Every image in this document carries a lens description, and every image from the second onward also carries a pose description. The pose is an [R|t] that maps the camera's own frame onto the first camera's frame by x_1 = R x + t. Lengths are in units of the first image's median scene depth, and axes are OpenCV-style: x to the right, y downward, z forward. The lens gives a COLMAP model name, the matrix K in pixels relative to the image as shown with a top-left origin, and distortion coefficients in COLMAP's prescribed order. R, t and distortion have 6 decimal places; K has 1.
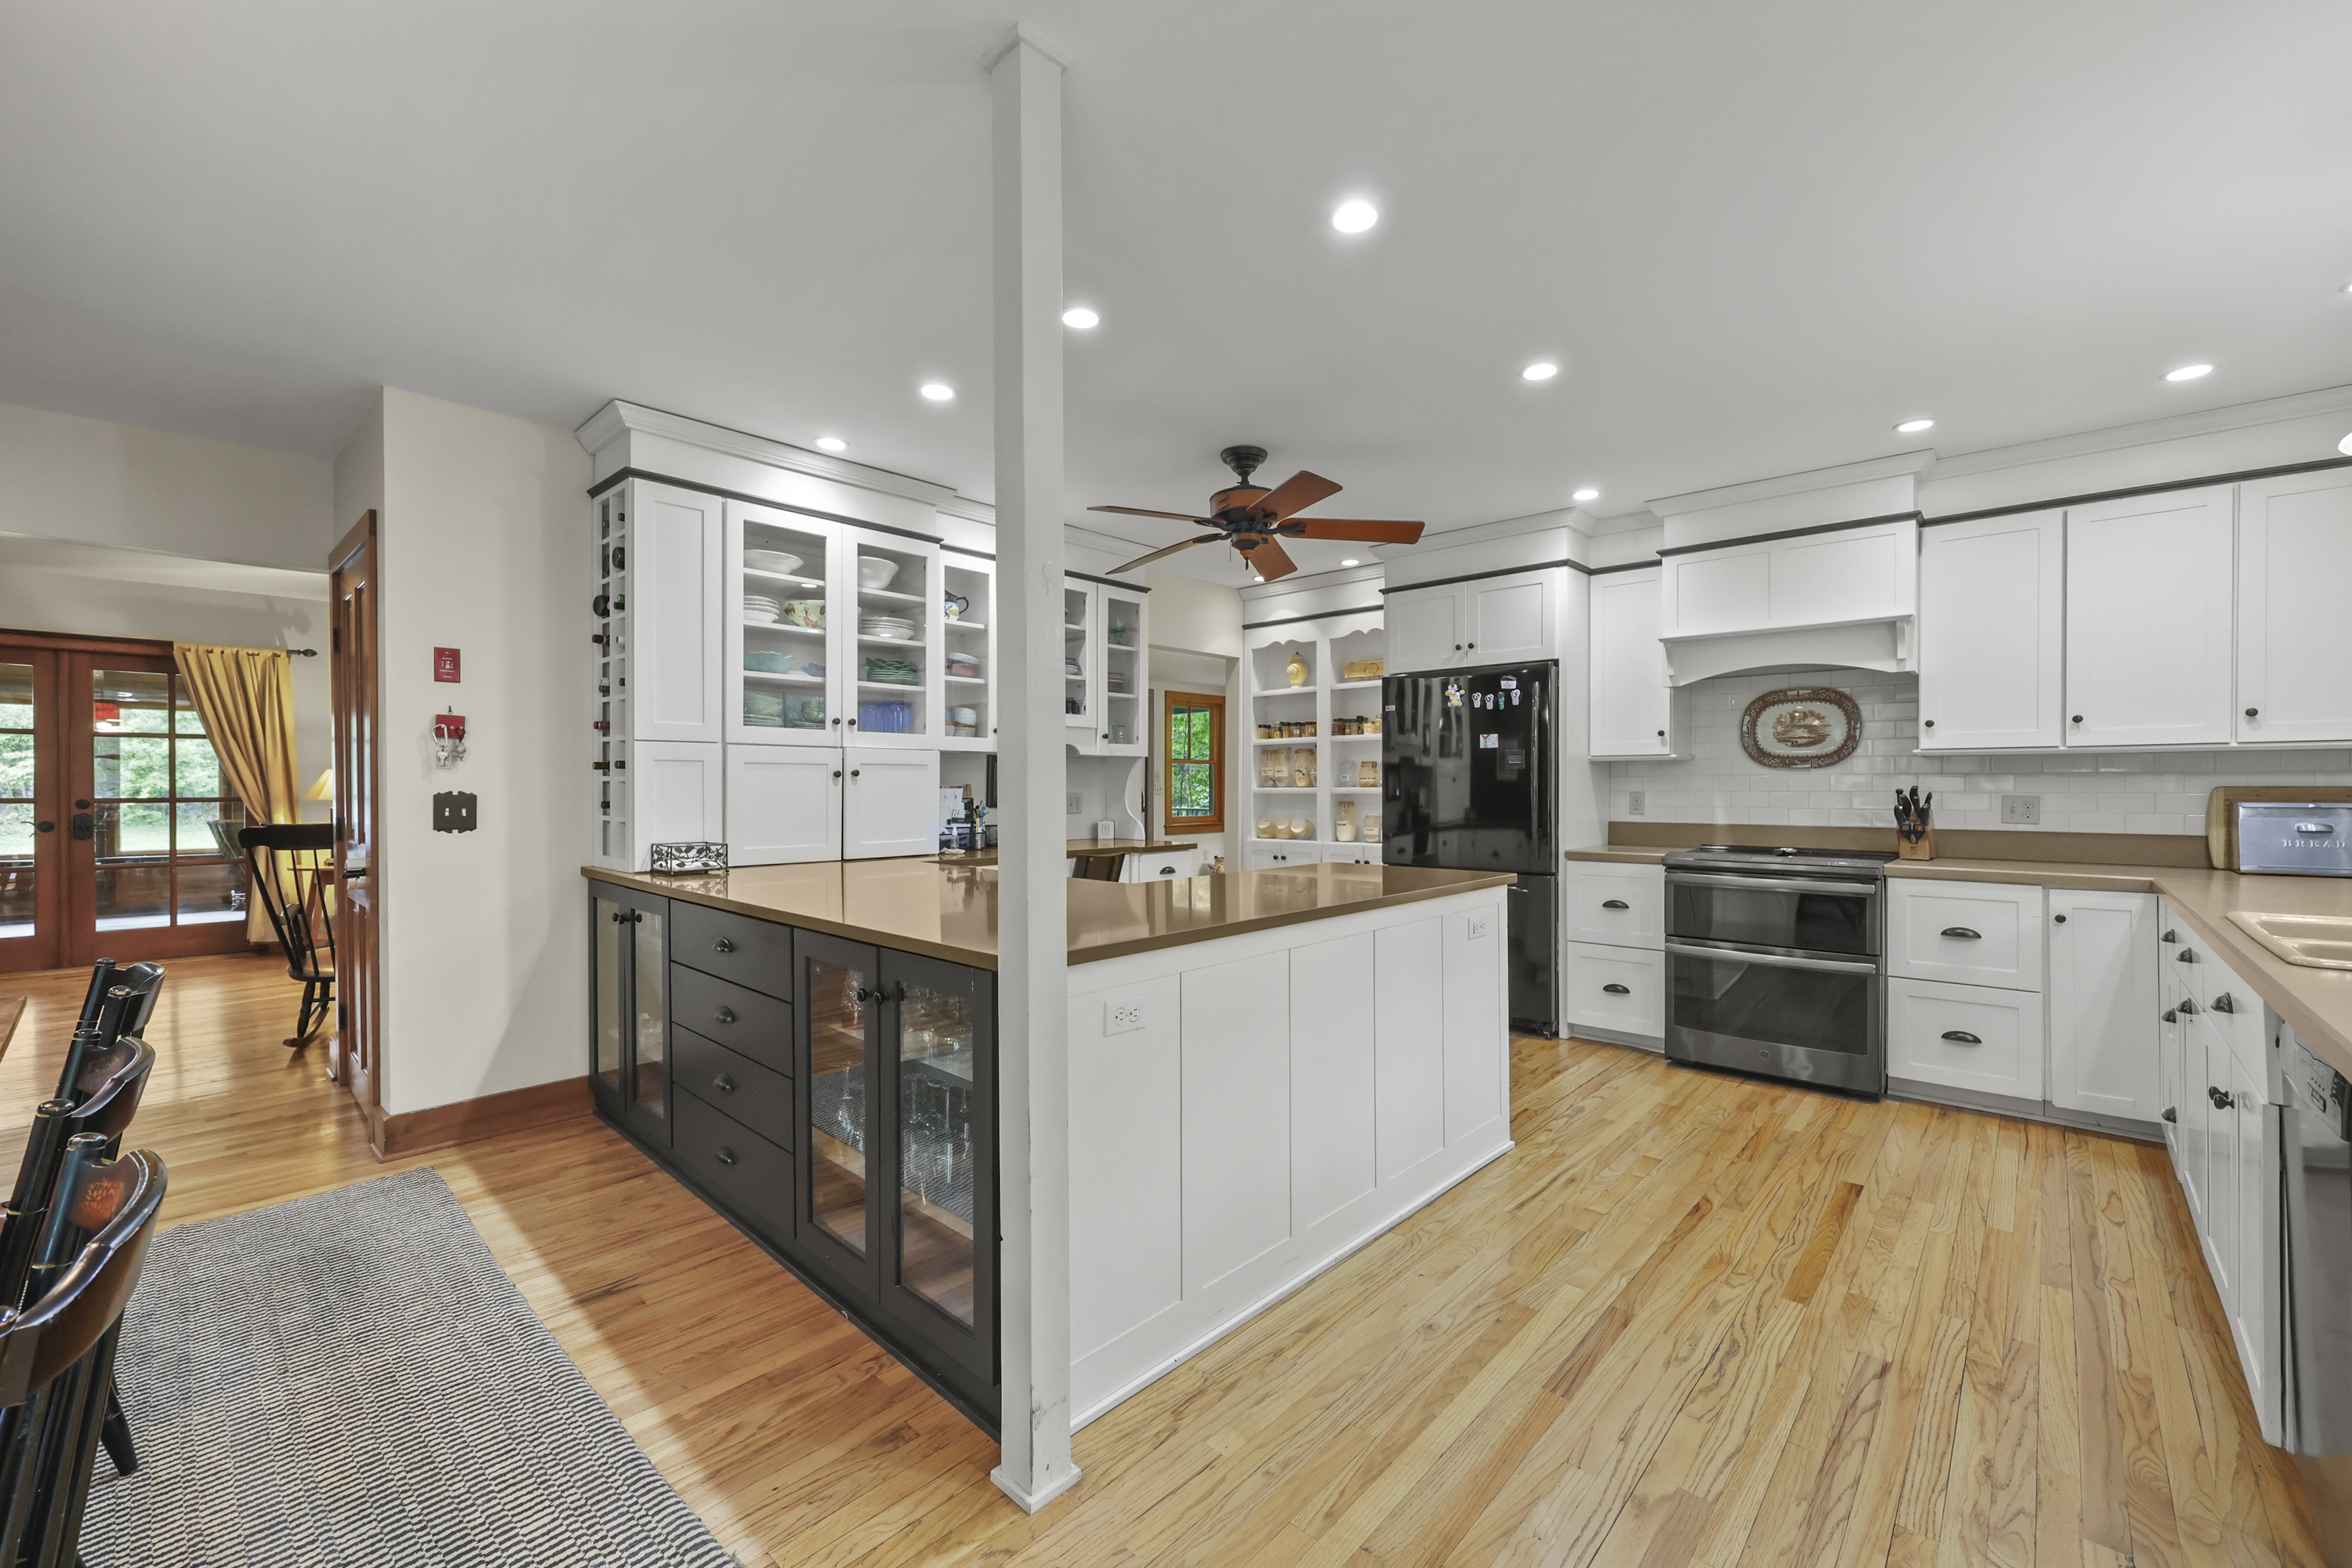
lens RADIAL K [[946.9, 0, 1189.9], [0, 946.9, 796.3], [0, 0, 1]] dist [0.001651, 0.000261]
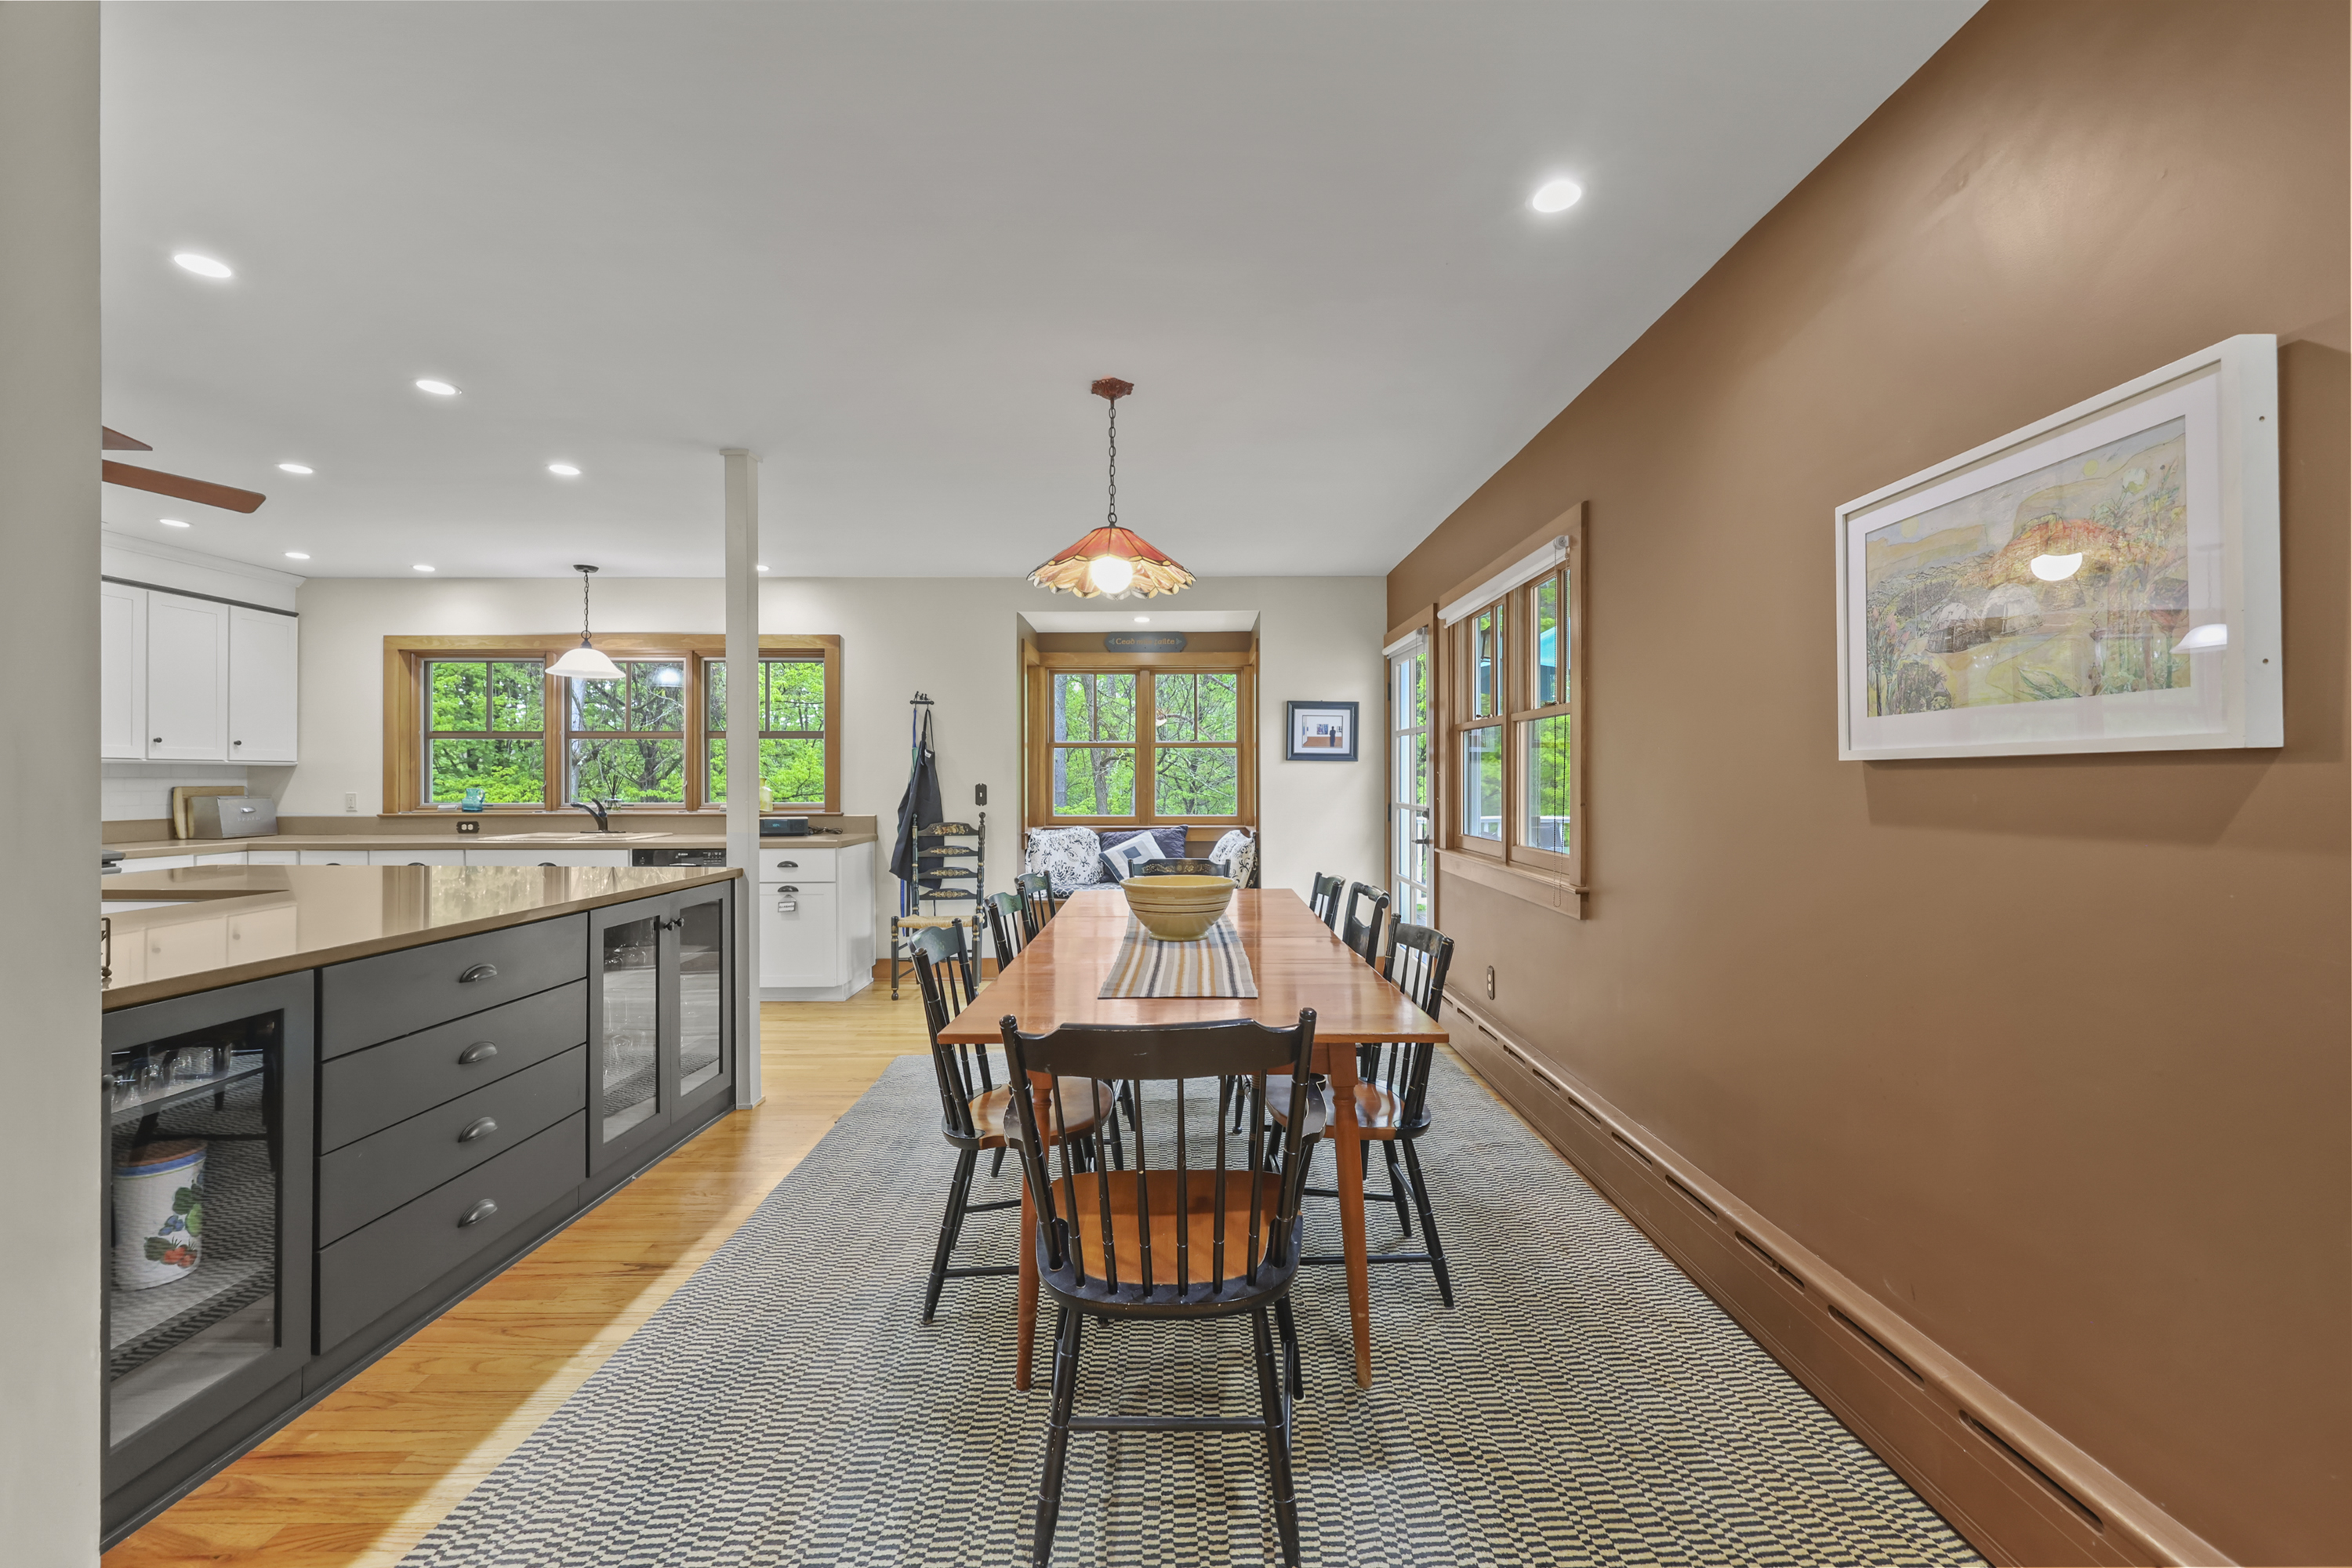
lens RADIAL K [[926.6, 0, 1185.7], [0, 926.6, 783.8], [0, 0, 1]] dist [-0.001051, -0.000137]
pose [[-0.678776, -0.001445, 0.734344, -1.398676], [0.007783, 0.999928, 0.009162, -0.020079], [-0.734304, 0.011934, -0.678715, 0.977371]]
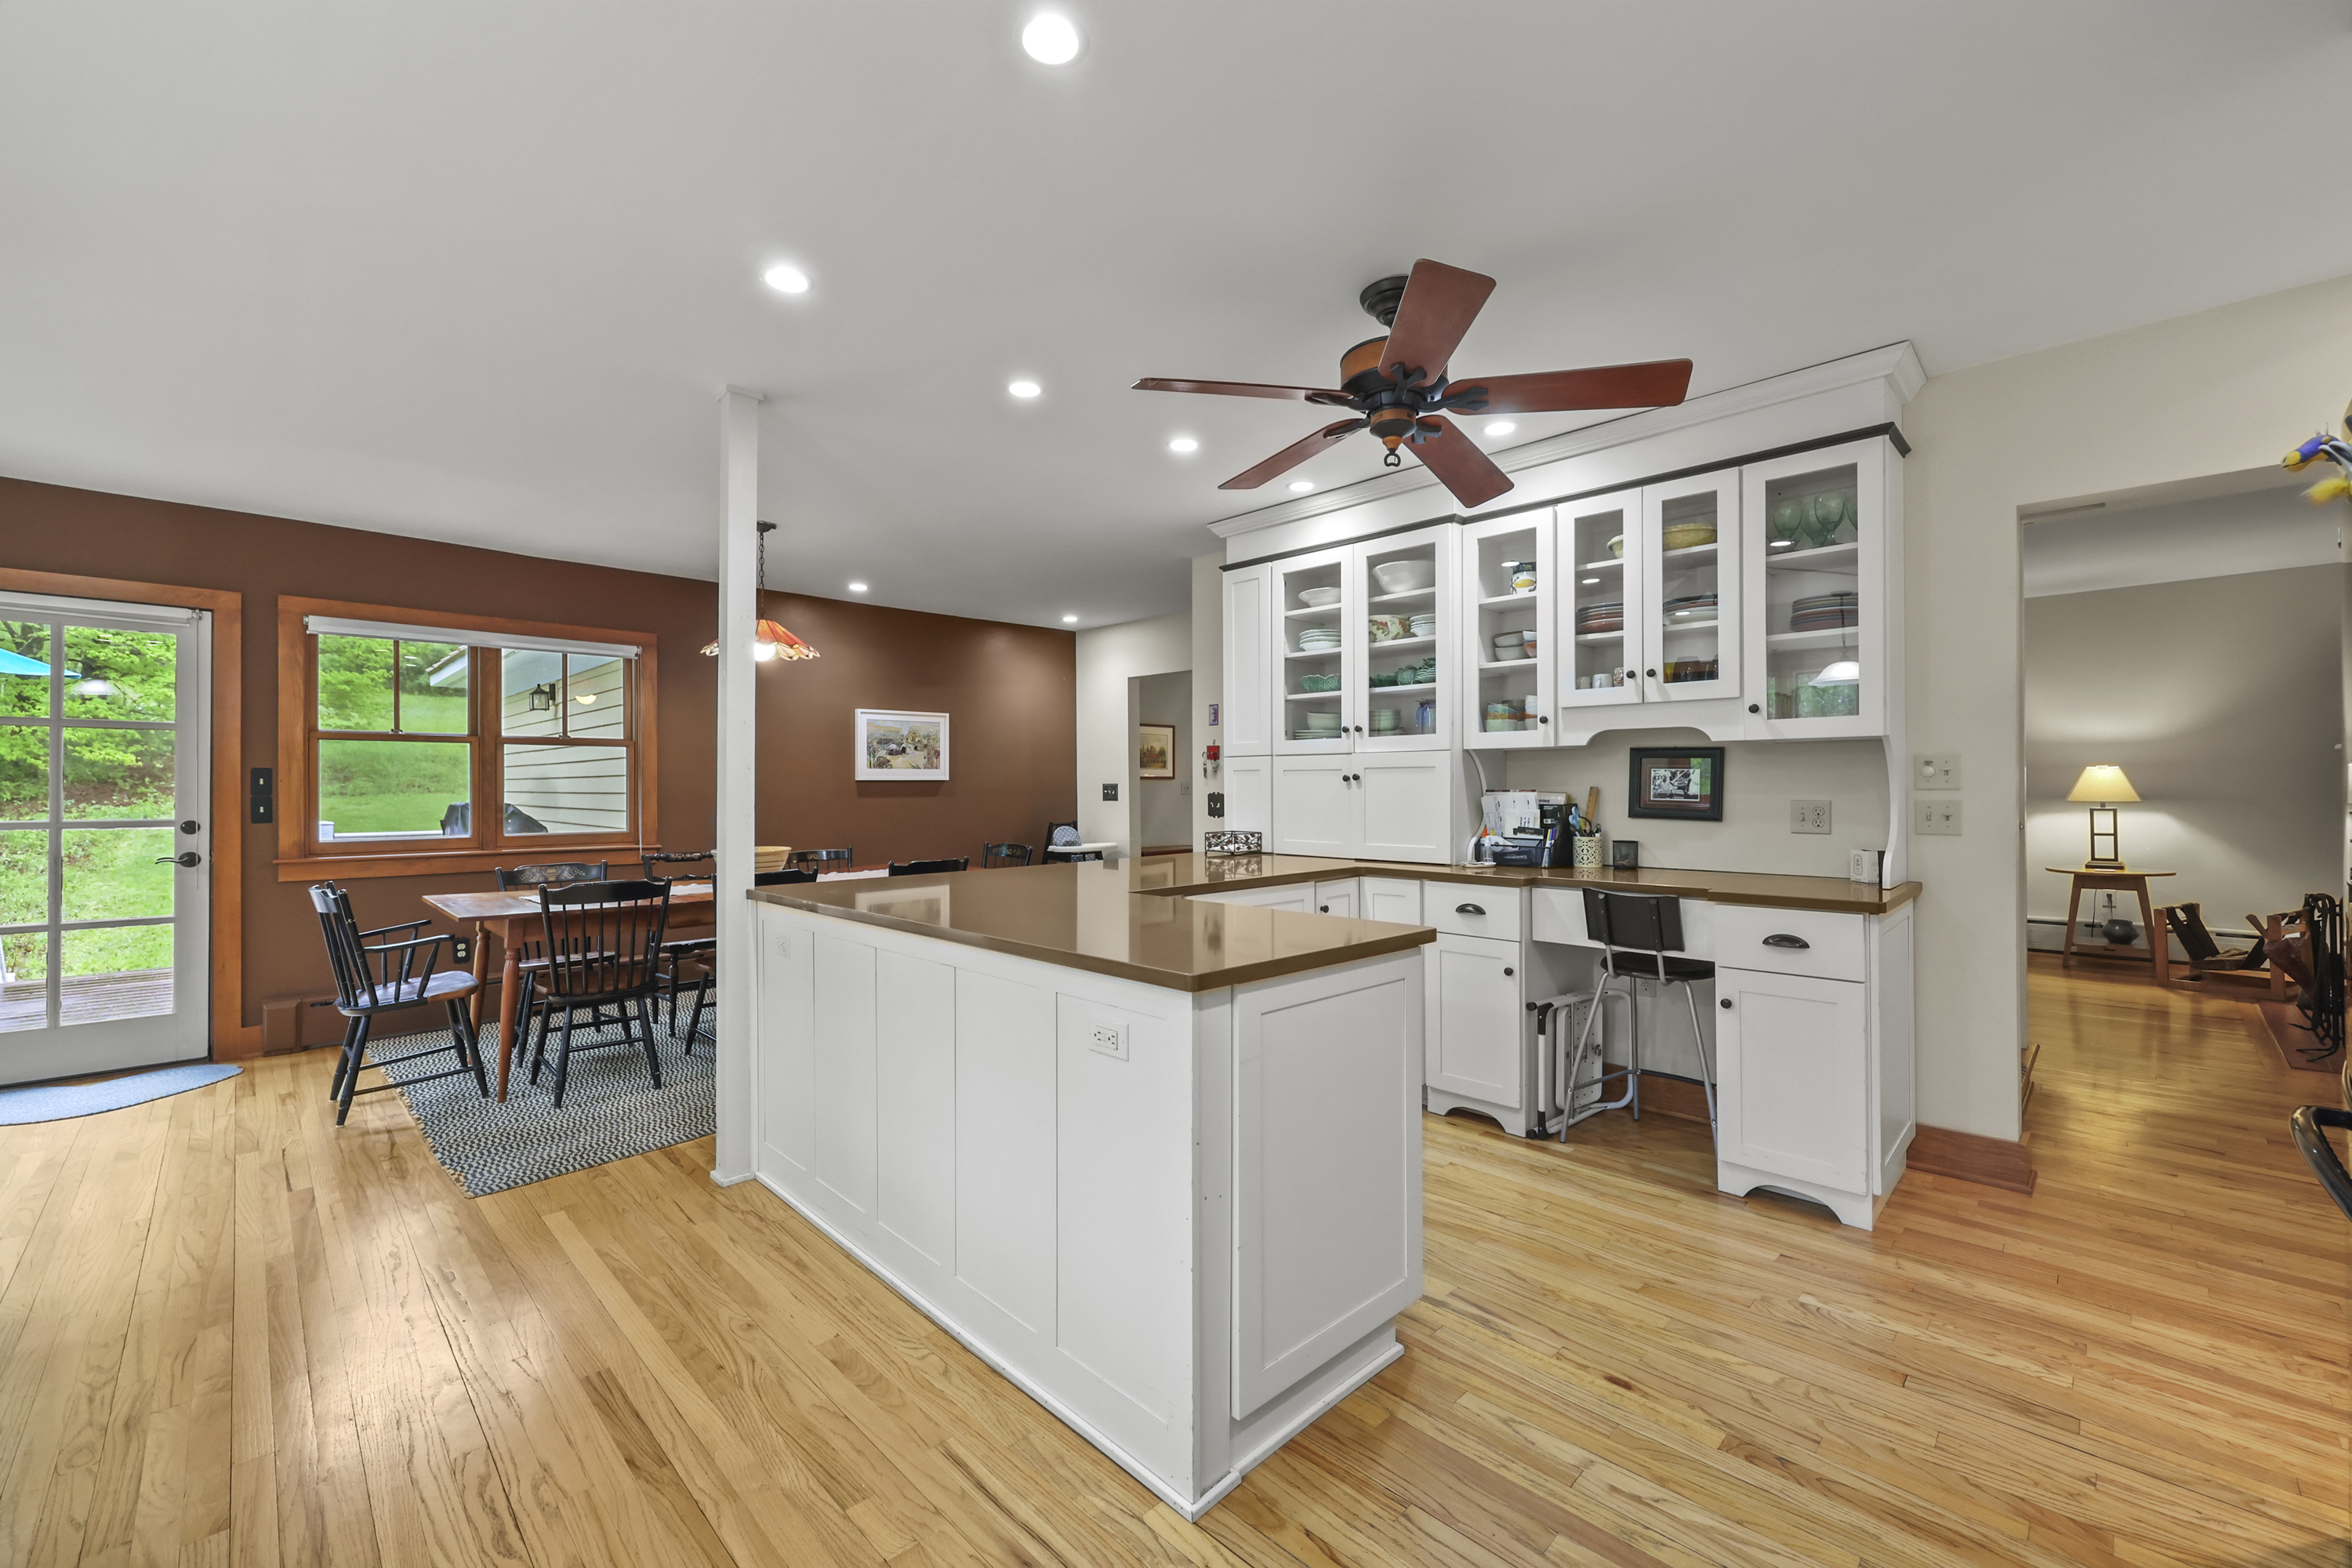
lens RADIAL K [[946.9, 0, 1189.9], [0, 946.9, 796.3], [0, 0, 1]] dist [0.001651, 0.000261]
pose [[-0.046648, 0.013149, -0.998825, 0.928360], [-0.005057, 0.999897, 0.013400, -0.022085], [0.998899, 0.005676, -0.046577, 1.130205]]
